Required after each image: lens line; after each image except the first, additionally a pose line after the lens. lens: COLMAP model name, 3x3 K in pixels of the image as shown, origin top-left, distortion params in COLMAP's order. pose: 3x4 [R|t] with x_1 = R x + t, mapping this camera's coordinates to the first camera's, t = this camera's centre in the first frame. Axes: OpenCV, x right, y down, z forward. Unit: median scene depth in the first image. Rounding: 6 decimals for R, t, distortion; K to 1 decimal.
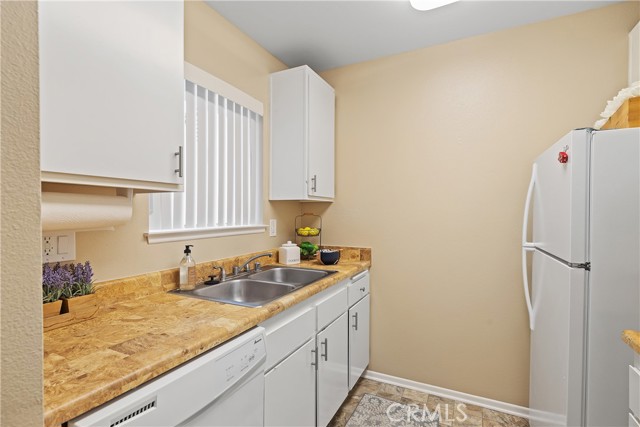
lens RADIAL K [[310.0, 0, 318.4], [0, 310.0, 215.1], [0, 0, 1]] dist [-0.008952, 0.000354]
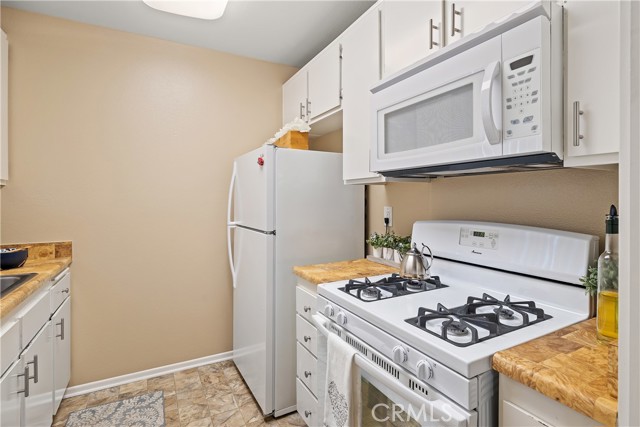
lens RADIAL K [[310.0, 0, 325.1], [0, 310.0, 198.5], [0, 0, 1]] dist [-0.008952, 0.000354]
pose [[0.561680, -0.001043, 0.827354, -0.171212], [0.011221, 0.999917, -0.006357, 0.002932], [-0.827278, 0.012855, 0.561645, -0.062332]]
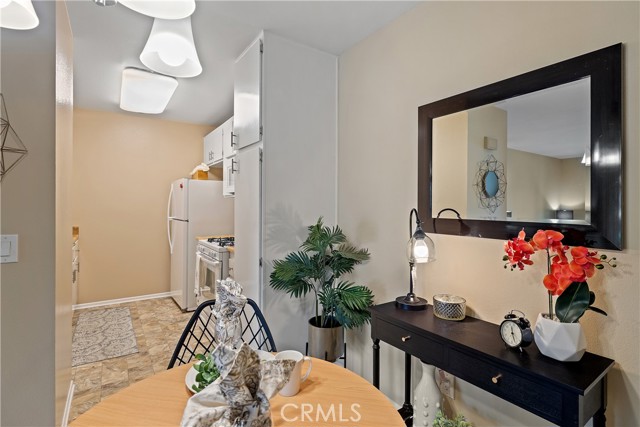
lens RADIAL K [[310.0, 0, 324.5], [0, 310.0, 205.4], [0, 0, 1]] dist [-0.008952, 0.000354]
pose [[0.476536, -0.003015, 0.879150, -0.766519], [0.003397, 0.999993, 0.001589, 0.002029], [-0.879148, 0.002230, 0.476543, -1.069409]]
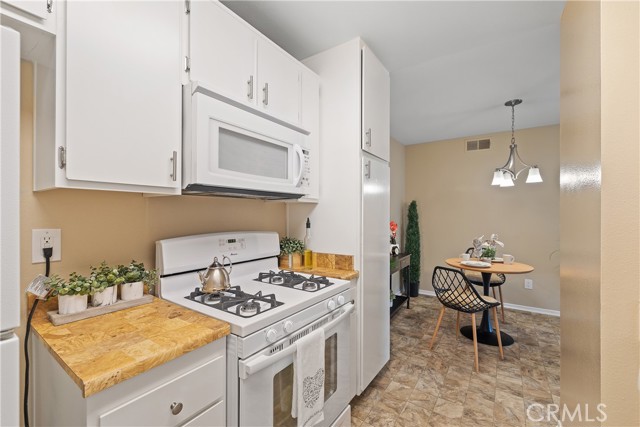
lens RADIAL K [[270.4, 0, 318.5], [0, 270.4, 213.6], [0, 0, 1]] dist [0.000798, 0.000094]
pose [[-0.990014, 0.000343, 0.140971, 0.260784], [0.001138, 0.999984, 0.005561, -0.007332], [-0.140967, 0.005666, -0.989998, 0.931765]]
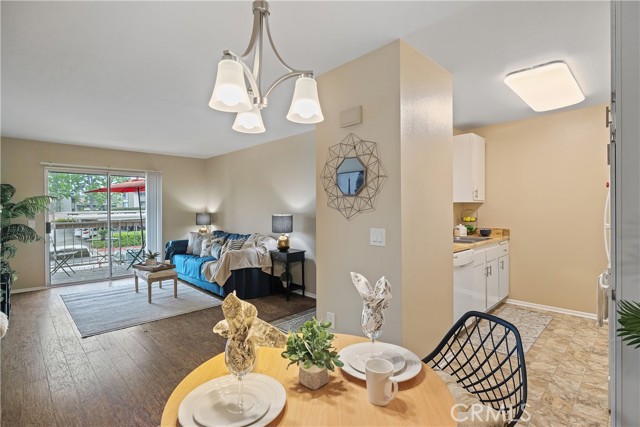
lens RADIAL K [[310.0, 0, 320.9], [0, 310.0, 212.2], [0, 0, 1]] dist [-0.008952, 0.000354]
pose [[0.947237, -0.008041, -0.320433, -0.348891], [0.008970, 0.999959, 0.001425, 0.001246], [0.320408, -0.004224, 0.947270, -1.248251]]
